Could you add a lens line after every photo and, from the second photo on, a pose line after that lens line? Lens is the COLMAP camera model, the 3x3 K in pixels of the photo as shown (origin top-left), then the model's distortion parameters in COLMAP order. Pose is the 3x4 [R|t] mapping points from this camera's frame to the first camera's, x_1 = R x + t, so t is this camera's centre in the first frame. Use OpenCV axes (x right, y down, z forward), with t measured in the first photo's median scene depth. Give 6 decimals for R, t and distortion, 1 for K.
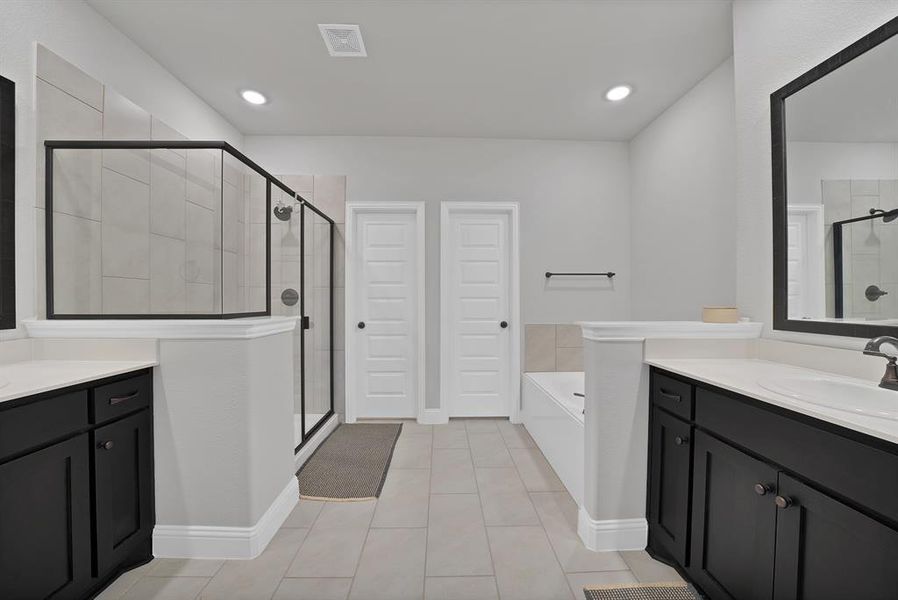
lens RADIAL K [[325.3, 0, 448.4], [0, 325.3, 303.2], [0, 0, 1]] dist [-0.022035, 0.002299]
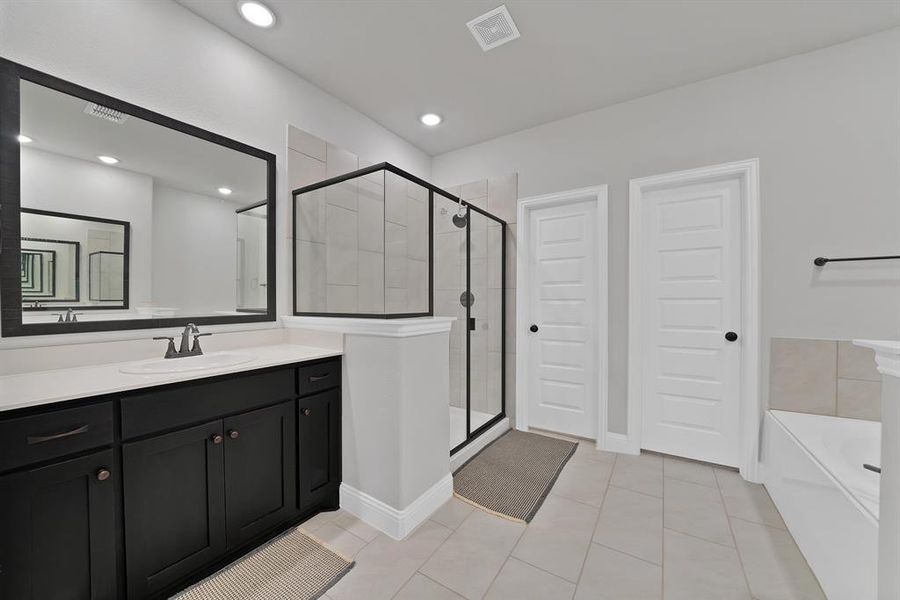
lens RADIAL K [[326.1, 0, 449.4], [0, 326.1, 303.2], [0, 0, 1]] dist [-0.022035, 0.002299]
pose [[0.824176, 0.002272, -0.566329, 0.096804], [-0.004791, 0.999984, -0.002961, -0.001790], [0.566313, 0.005154, 0.824174, 0.127439]]
